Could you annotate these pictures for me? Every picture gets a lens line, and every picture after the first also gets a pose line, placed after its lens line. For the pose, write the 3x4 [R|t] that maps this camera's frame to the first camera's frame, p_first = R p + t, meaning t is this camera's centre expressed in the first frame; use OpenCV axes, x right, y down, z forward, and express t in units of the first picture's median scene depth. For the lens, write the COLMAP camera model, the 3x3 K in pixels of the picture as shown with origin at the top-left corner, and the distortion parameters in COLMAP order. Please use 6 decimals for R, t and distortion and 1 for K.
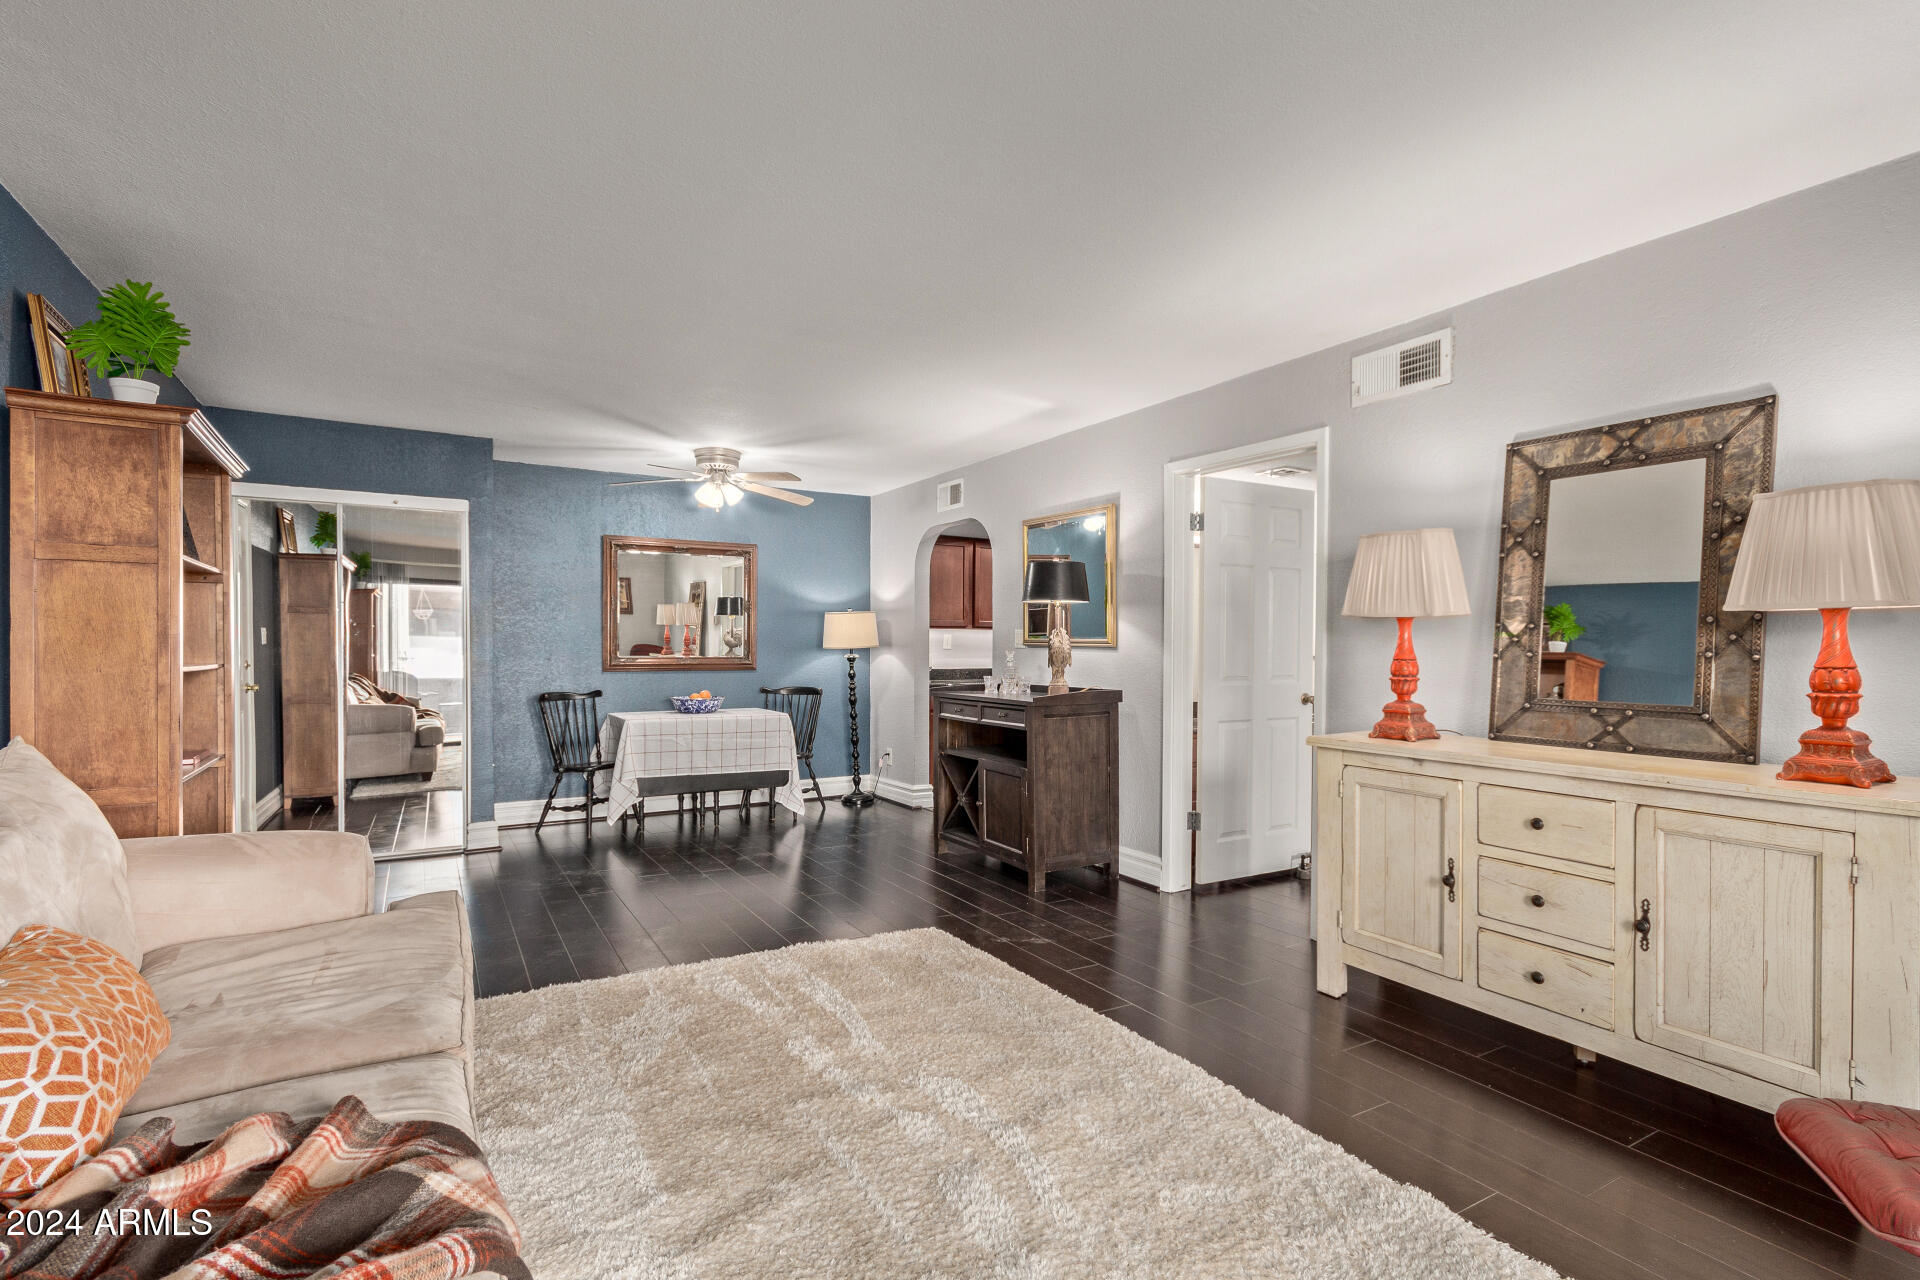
lens RADIAL K [[899.8, 0, 949.1], [0, 899.8, 658.5], [0, 0, 1]] dist [0.002739, 0.000339]
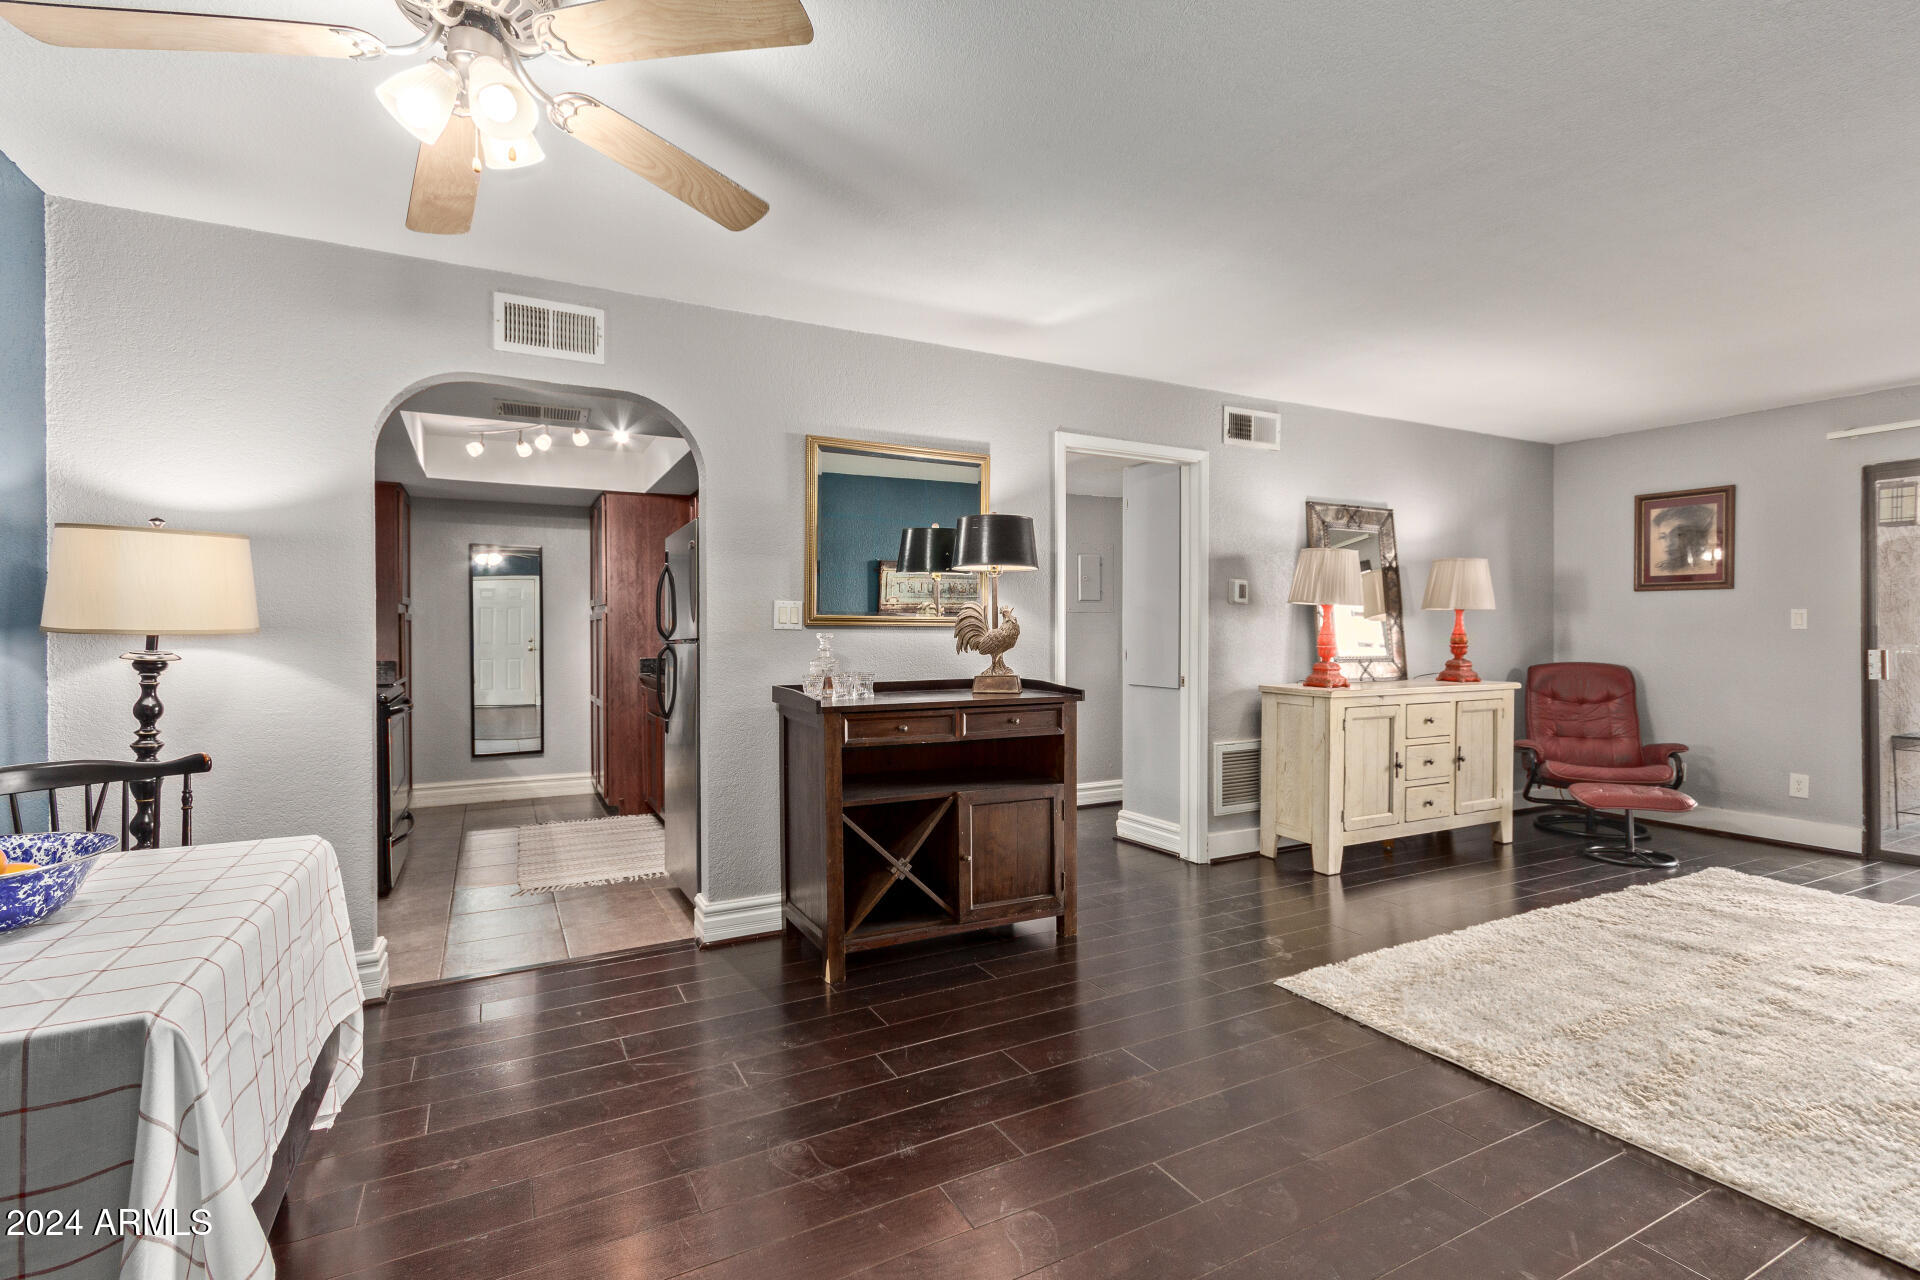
lens RADIAL K [[896.4, 0, 956.6], [0, 896.4, 634.3], [0, 0, 1]] dist [0.008834, 0.001207]
pose [[0.046640, -0.007824, 0.998881, -0.554274], [0.016200, 0.999844, 0.007076, -0.010347], [-0.998780, 0.015852, 0.046759, 0.842501]]
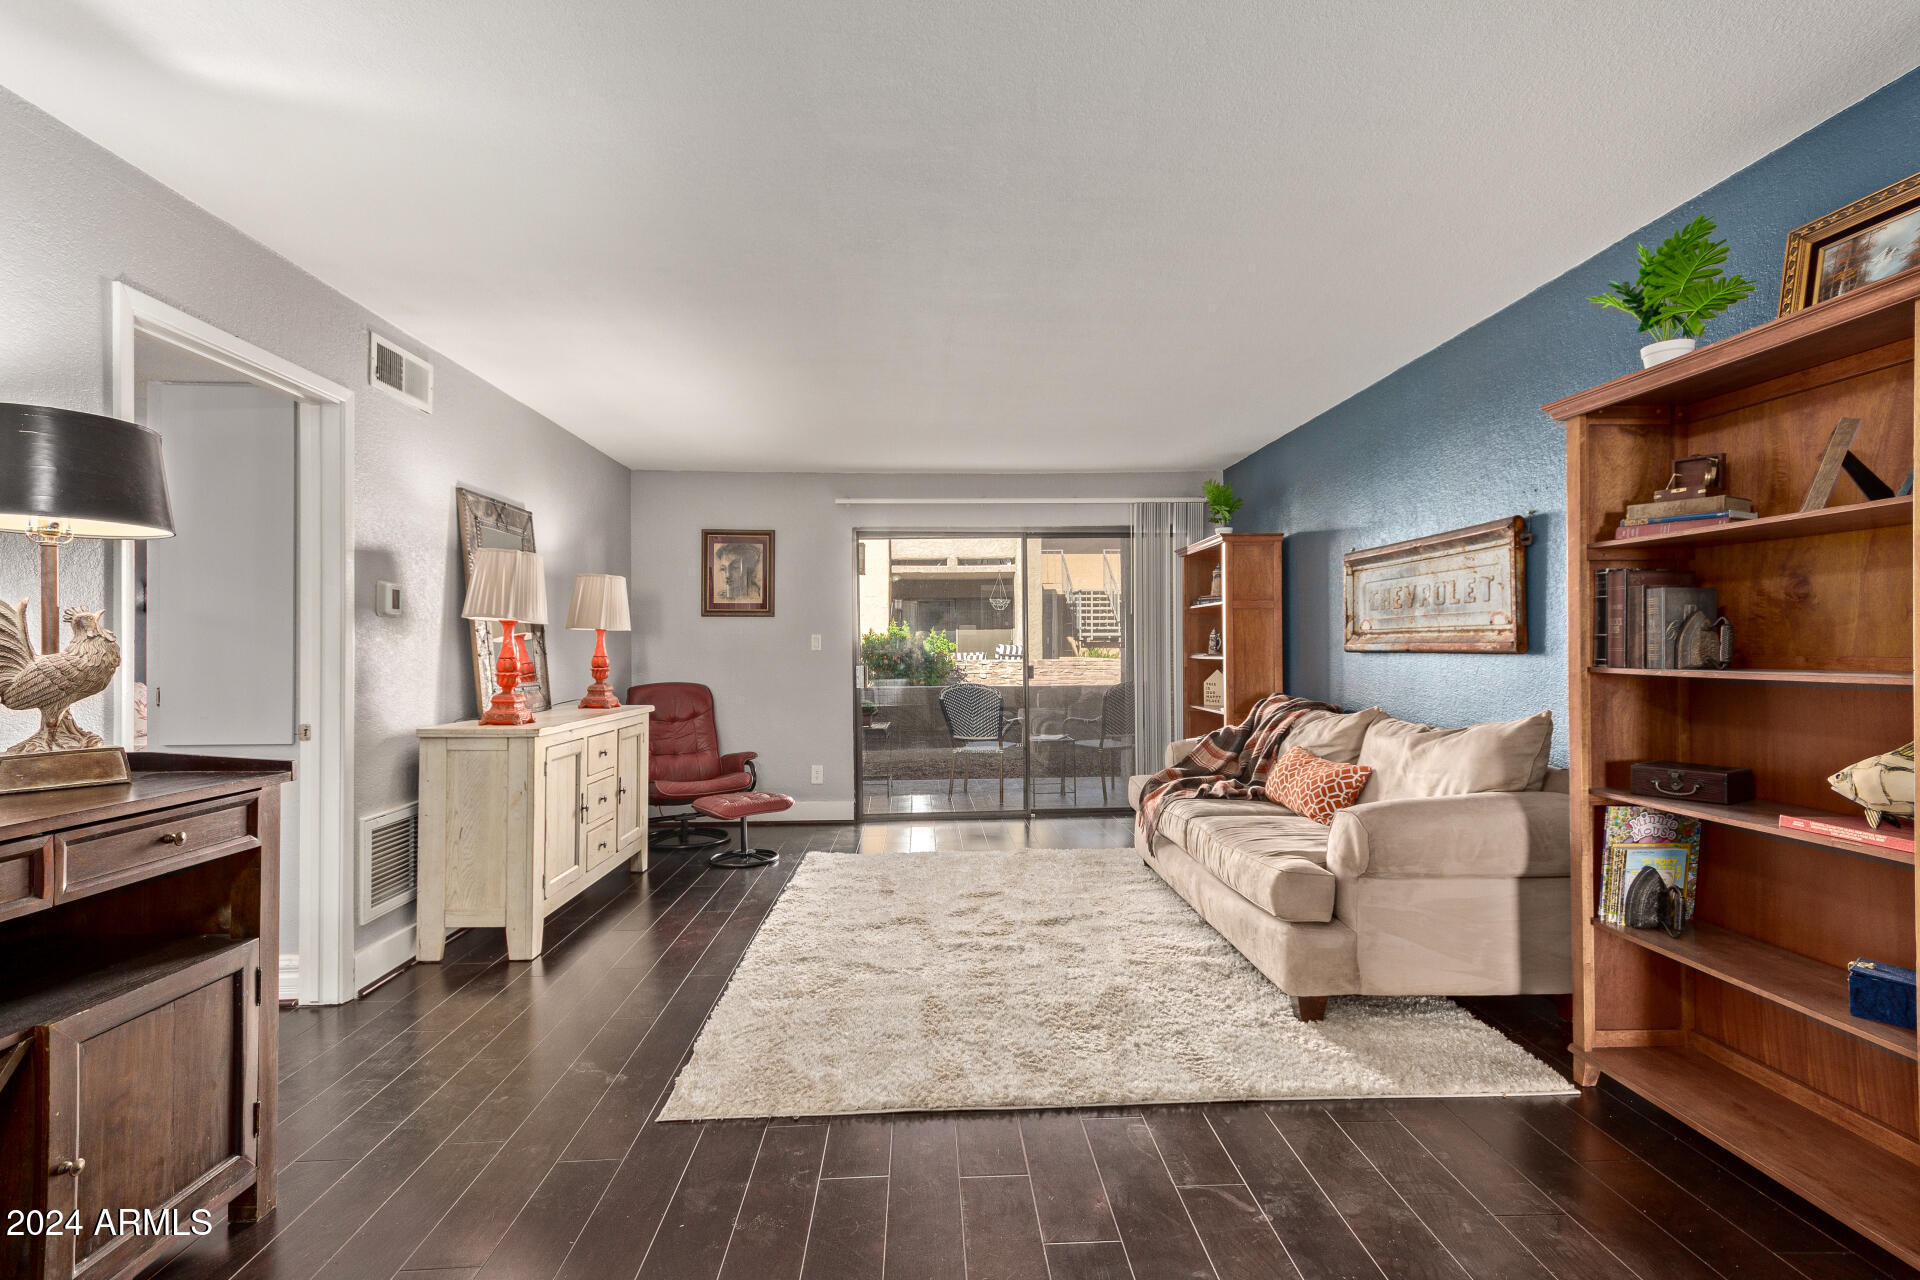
lens RADIAL K [[926.2, 0, 963.9], [0, 926.2, 643.1], [0, 0, 1]] dist [0.022207, 0.000114]
pose [[-0.884009, 0.002965, 0.467461, -0.331670], [0.007781, 0.999935, 0.008371, -0.013044], [-0.467406, 0.011037, -0.883974, 0.987089]]
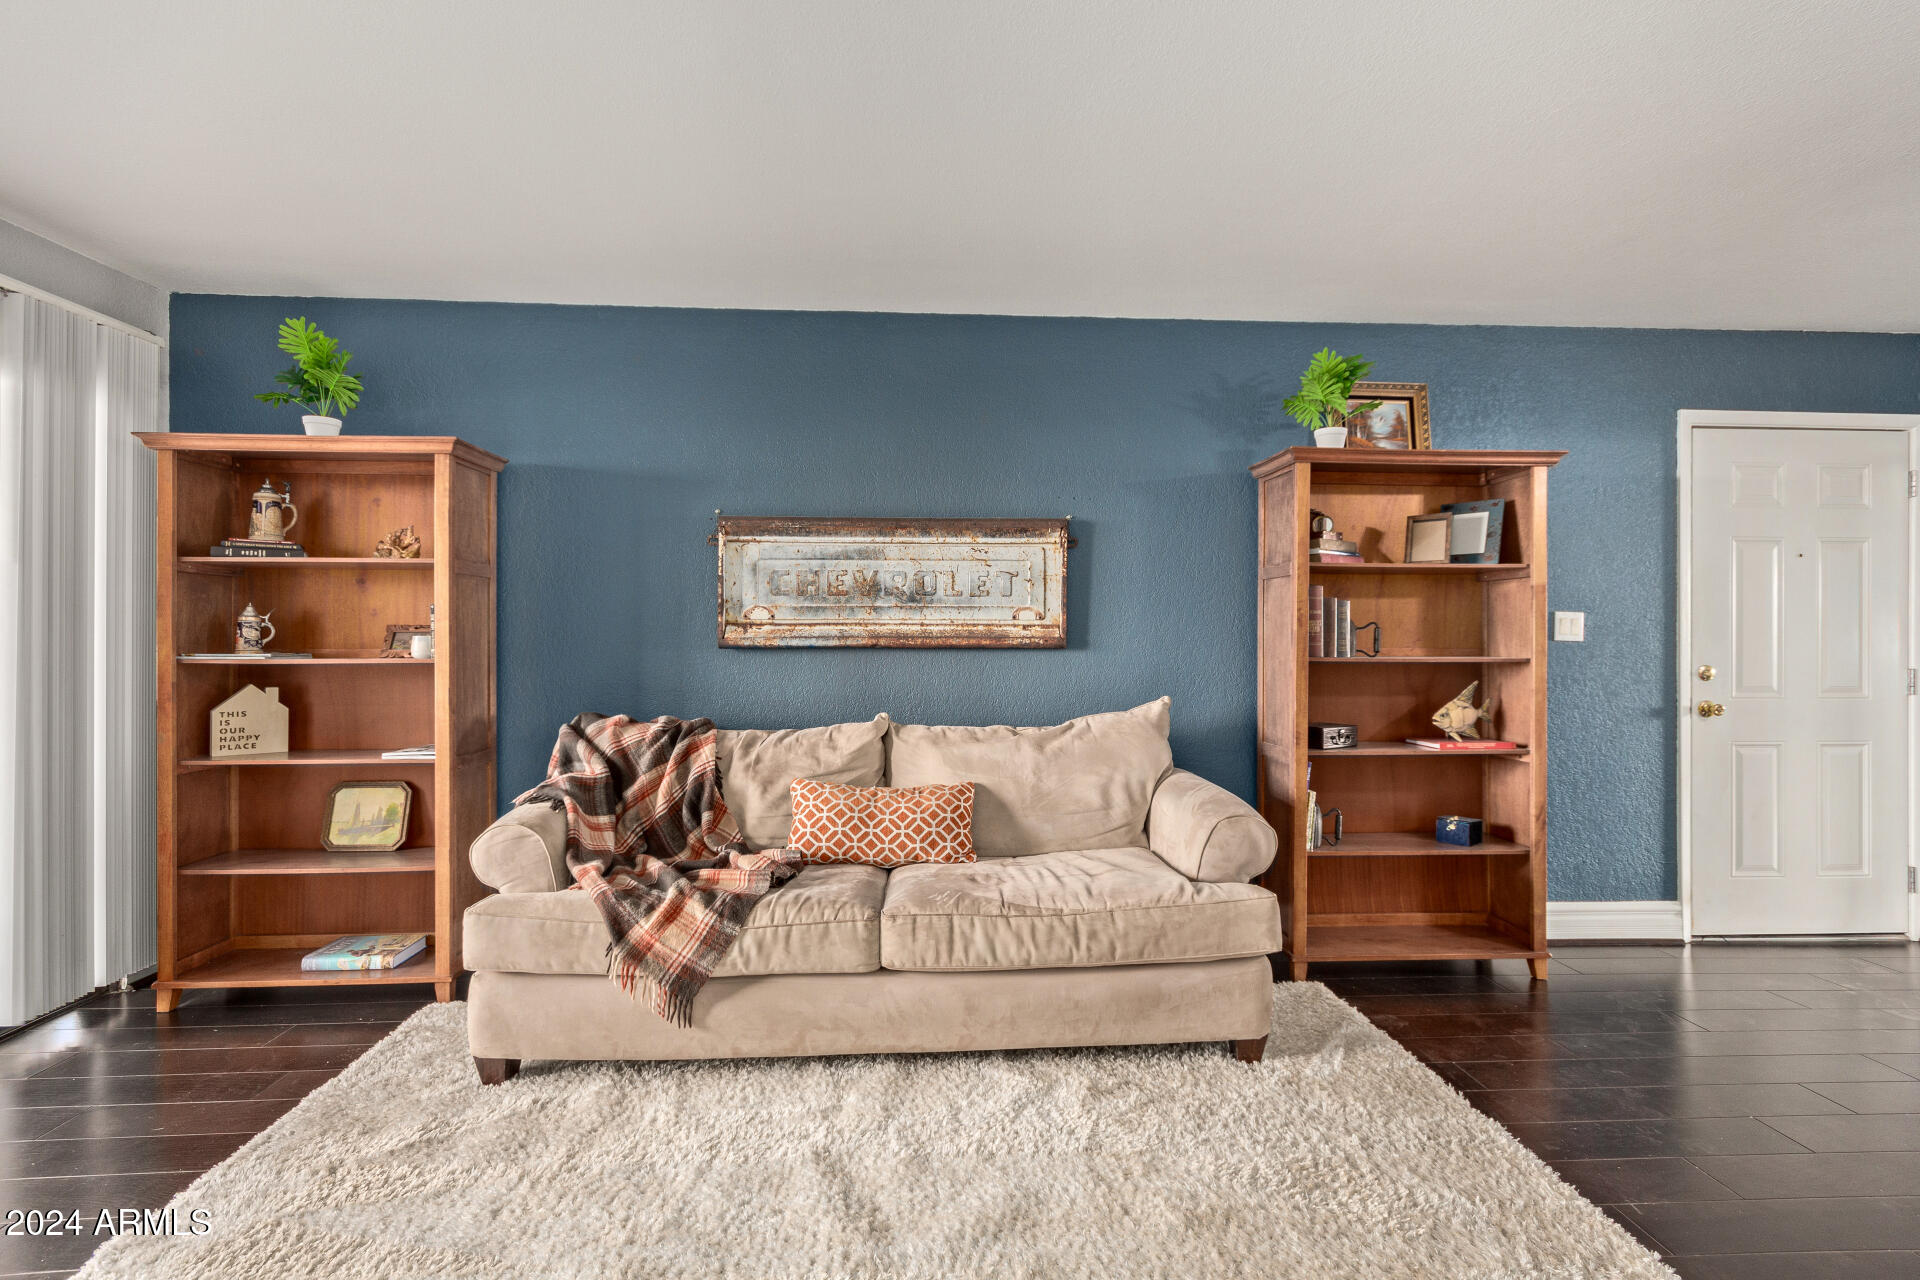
lens RADIAL K [[898.0, 0, 966.5], [0, 898.0, 638.0], [0, 0, 1]] dist [-0.000513, 0.000335]
pose [[-0.454144, -0.006488, -0.890904, 0.203220], [-0.013836, 0.999904, -0.000228, -0.004460], [0.890821, 0.012223, -0.454191, 0.518620]]
